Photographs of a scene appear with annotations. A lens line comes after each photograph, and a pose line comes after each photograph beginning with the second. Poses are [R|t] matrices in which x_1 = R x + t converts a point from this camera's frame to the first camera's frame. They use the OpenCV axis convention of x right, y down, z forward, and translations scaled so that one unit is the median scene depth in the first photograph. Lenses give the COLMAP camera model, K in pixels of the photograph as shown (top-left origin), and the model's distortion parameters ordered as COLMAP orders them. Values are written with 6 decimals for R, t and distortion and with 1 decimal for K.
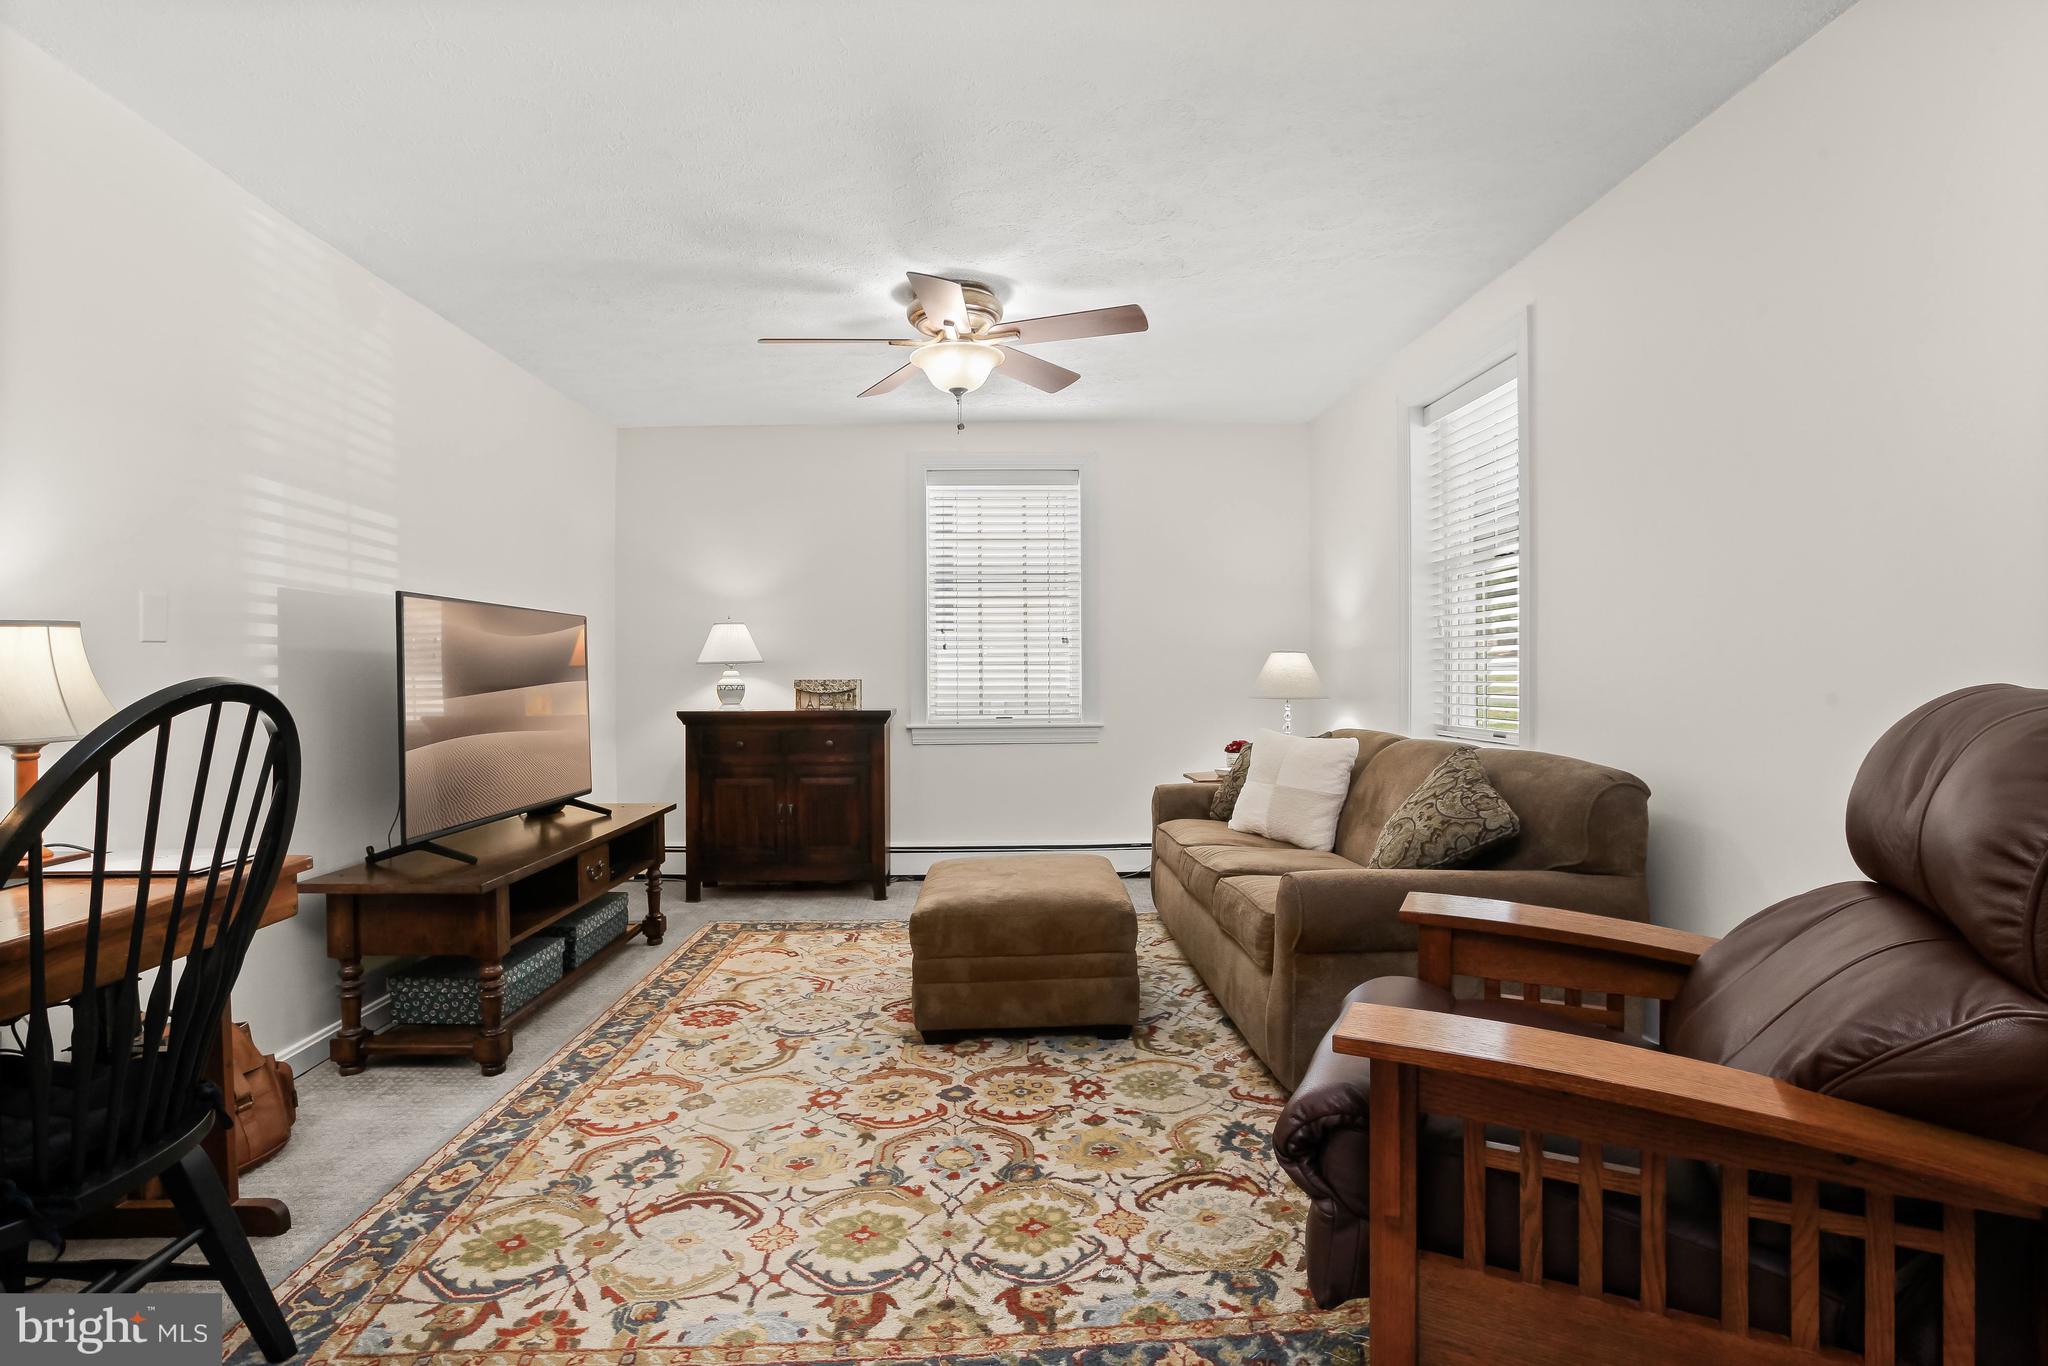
lens RADIAL K [[973.7, 0, 1023.3], [0, 973.7, 676.4], [0, 0, 1]] dist [-0.048482, 0.015165]
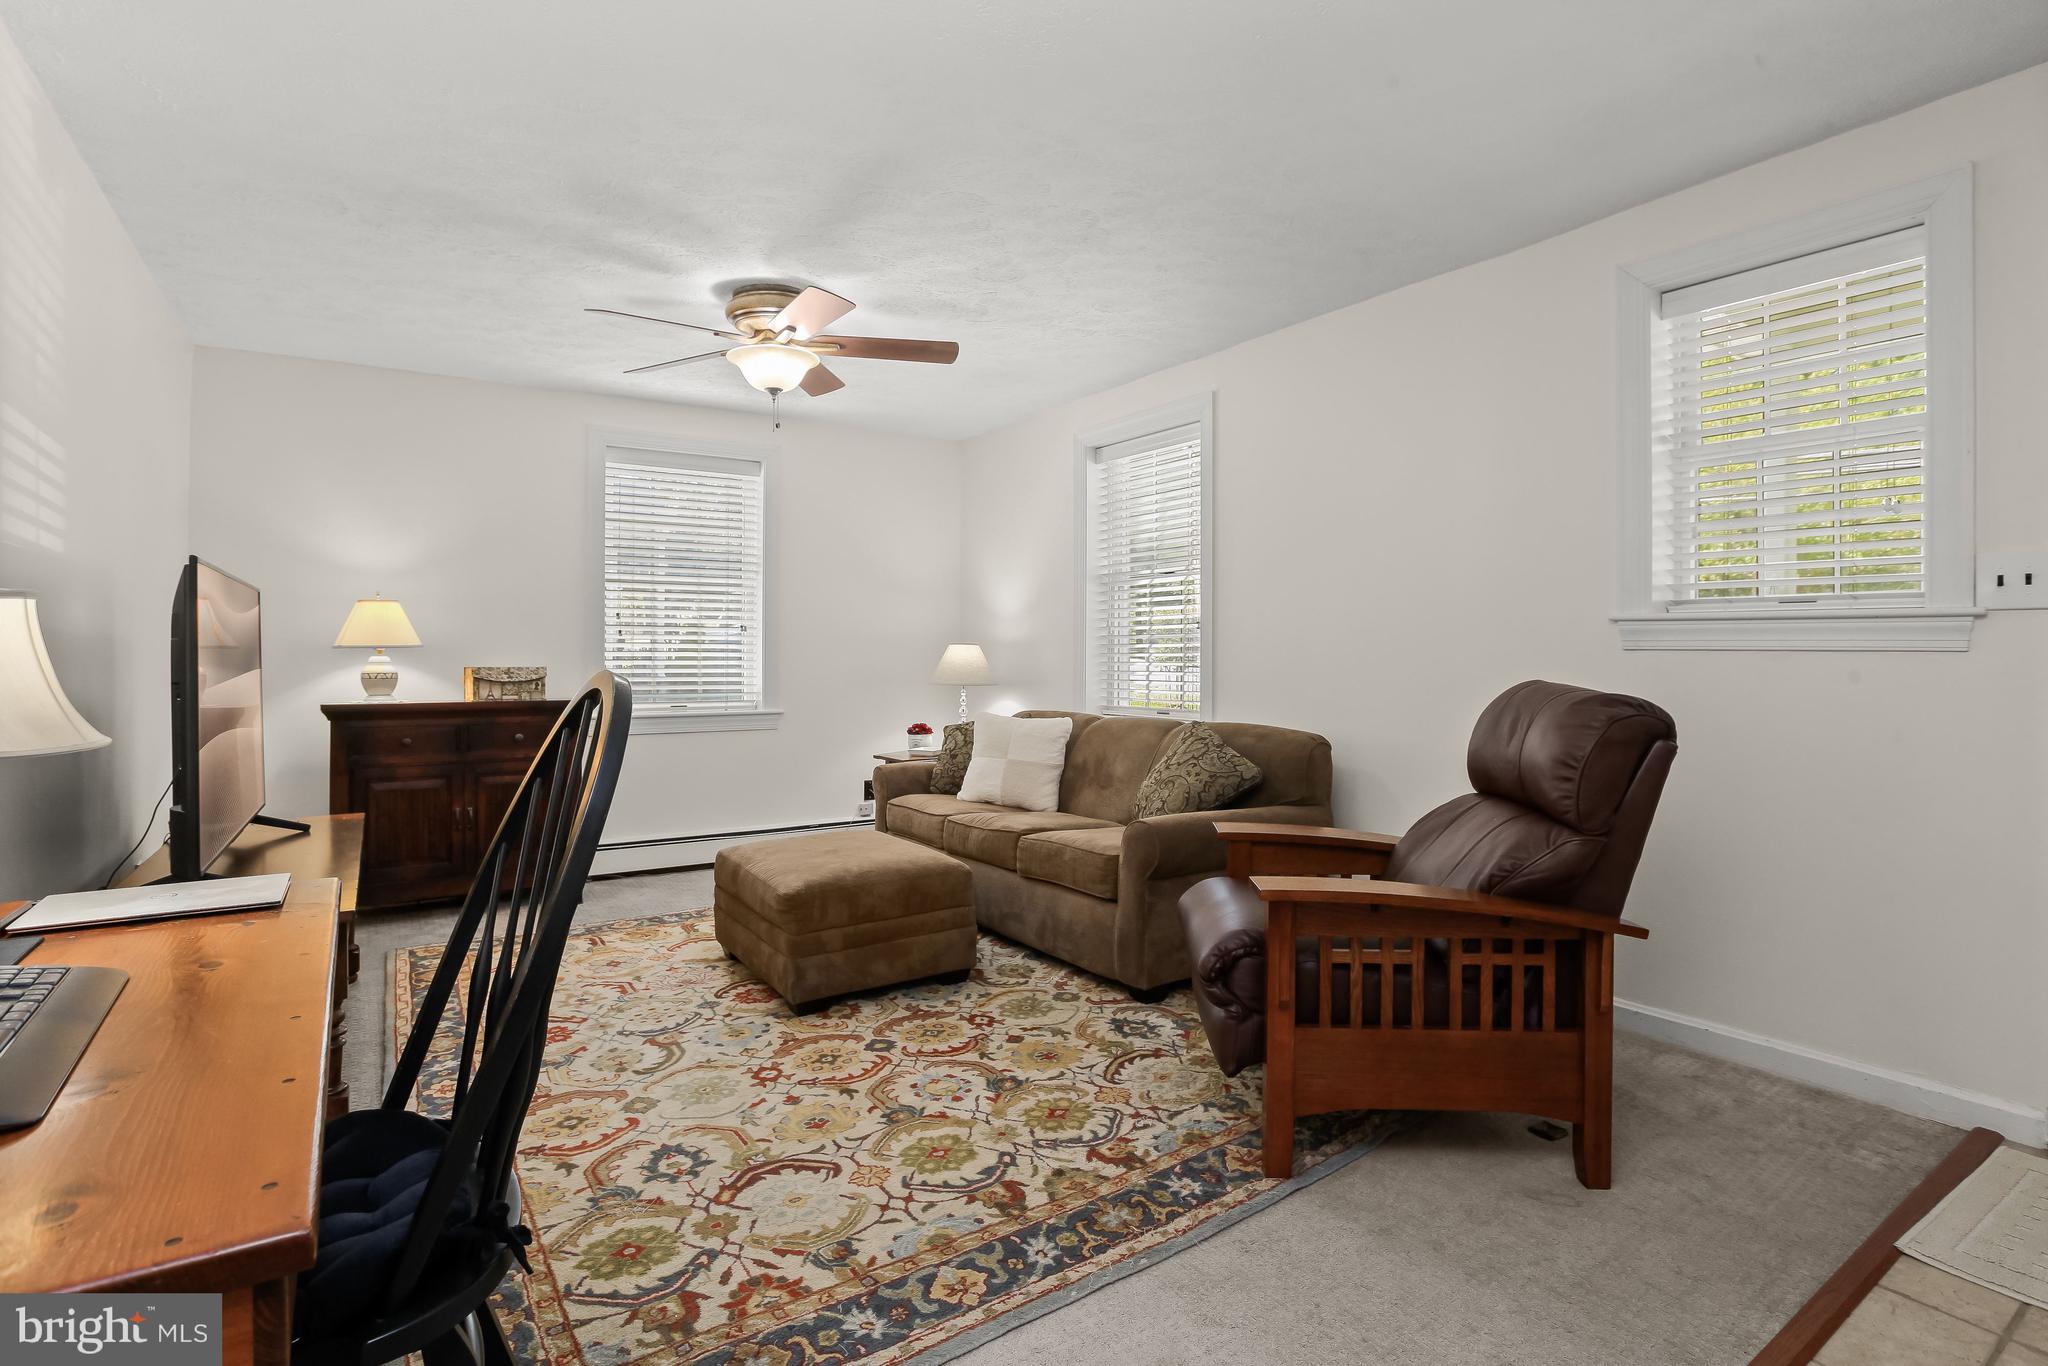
lens RADIAL K [[993.9, 0, 1018.6], [0, 993.9, 655.6], [0, 0, 1]] dist [-0.033923, 0.001253]
pose [[0.851204, 0.009534, 0.524748, -0.481722], [-0.006741, 0.999951, -0.007233, -0.006479], [-0.524792, 0.002619, 0.851227, -0.043247]]
